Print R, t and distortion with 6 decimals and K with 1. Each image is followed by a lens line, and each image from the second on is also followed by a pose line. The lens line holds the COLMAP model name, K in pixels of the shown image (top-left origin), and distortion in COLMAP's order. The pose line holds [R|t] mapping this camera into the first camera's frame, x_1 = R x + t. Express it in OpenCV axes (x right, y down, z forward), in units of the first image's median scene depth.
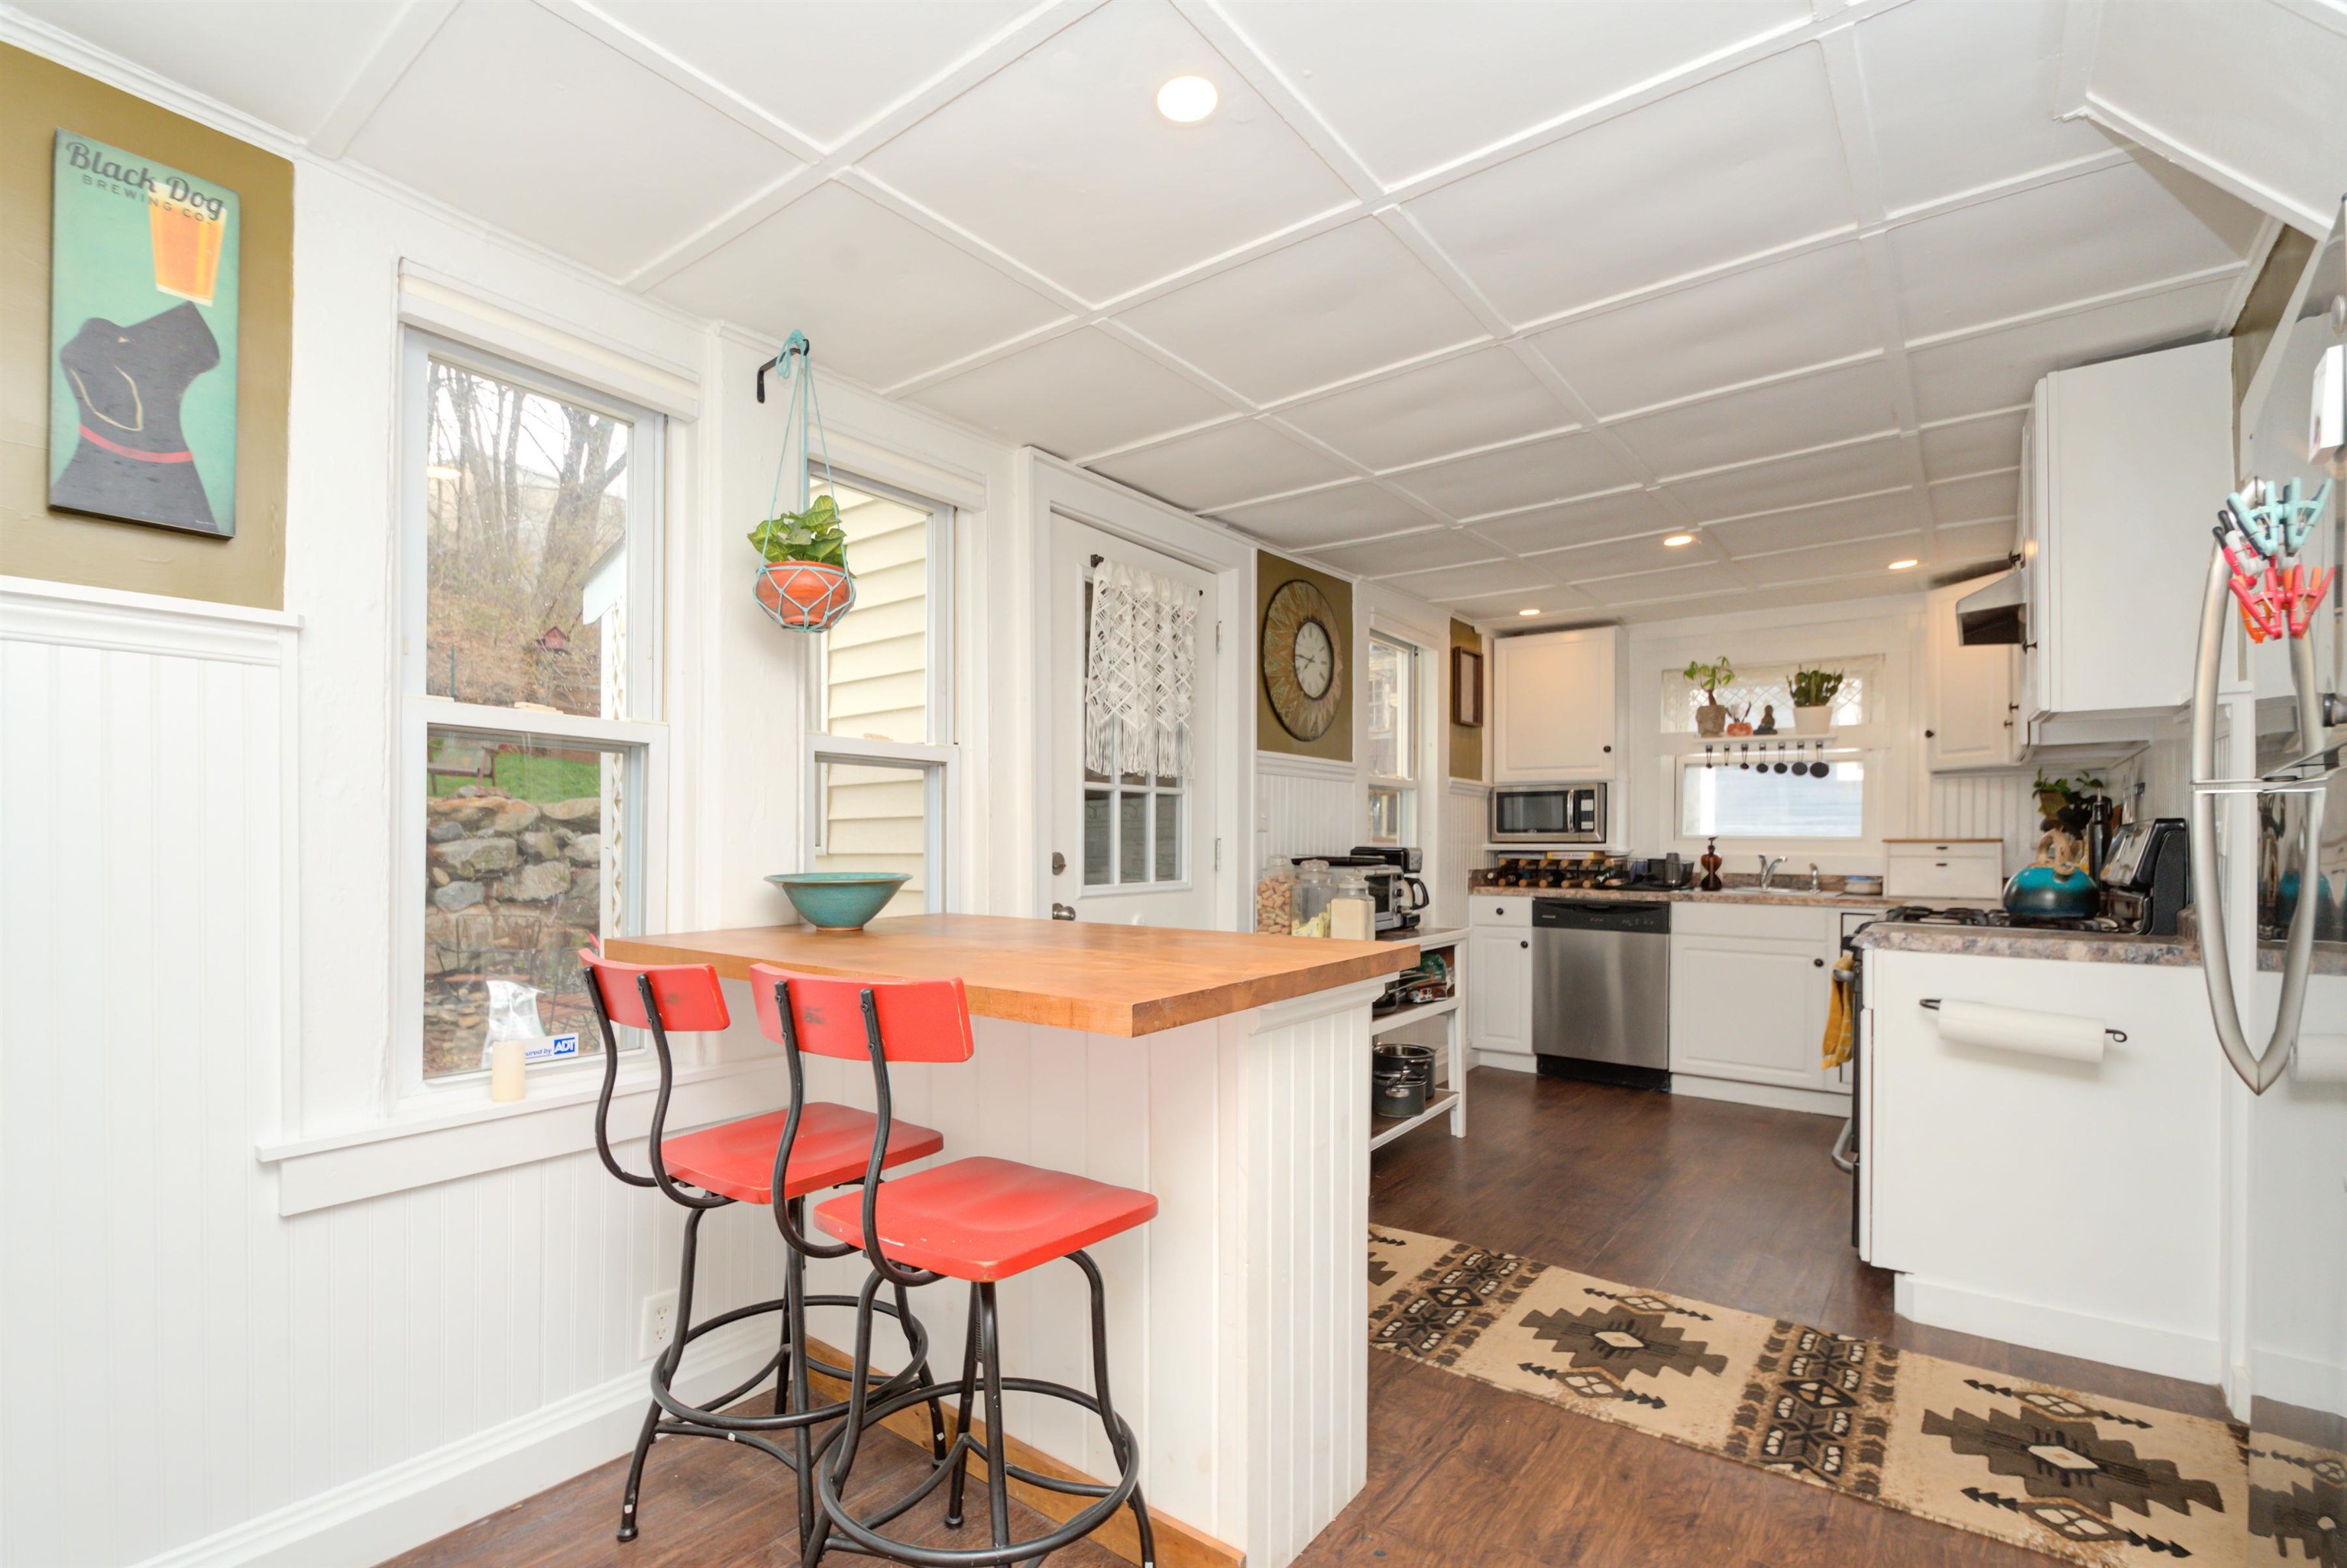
lens RADIAL K [[1125.5, 0, 1178.1], [0, 1125.5, 842.4], [0, 0, 1]] dist [-0.003259, -0.001056]
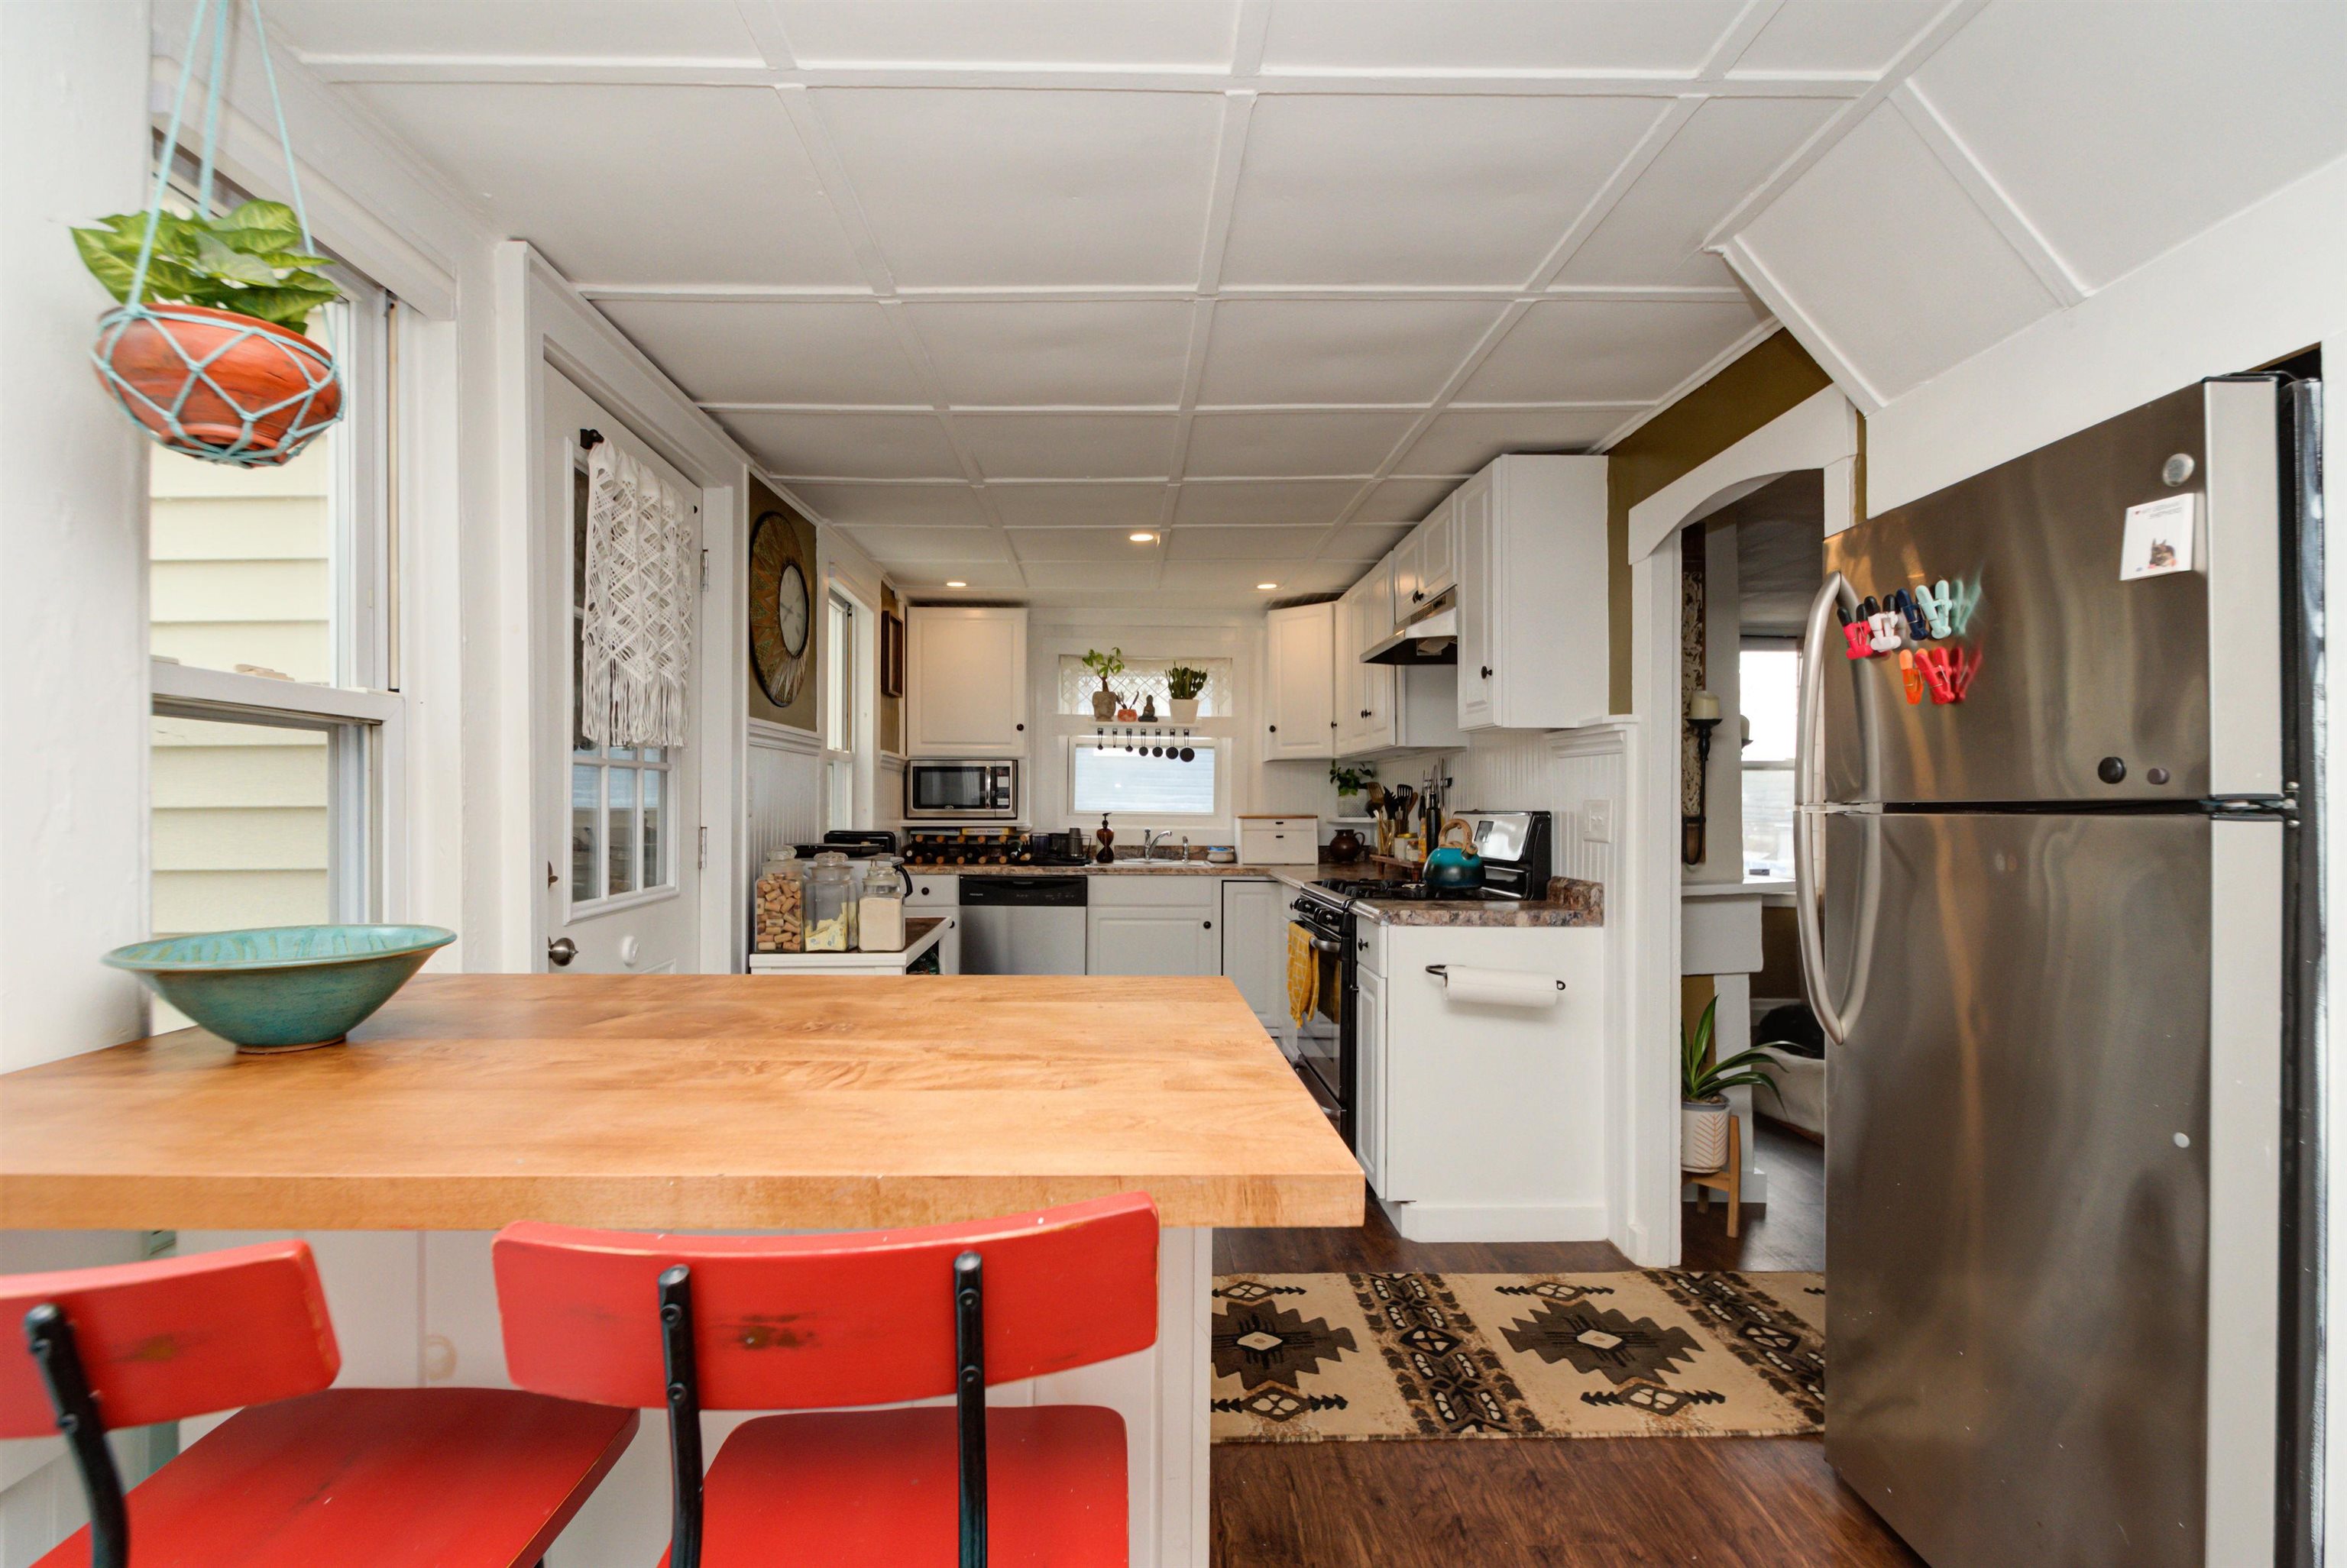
lens RADIAL K [[1074.0, 0, 1169.7], [0, 1074.0, 803.1], [0, 0, 1]] dist [0.001698, 0.000254]
pose [[0.777871, 0.002385, 0.628419, -0.144262], [-0.004319, 0.999989, 0.001551, -0.017969], [-0.628409, -0.003920, 0.777874, 0.170804]]
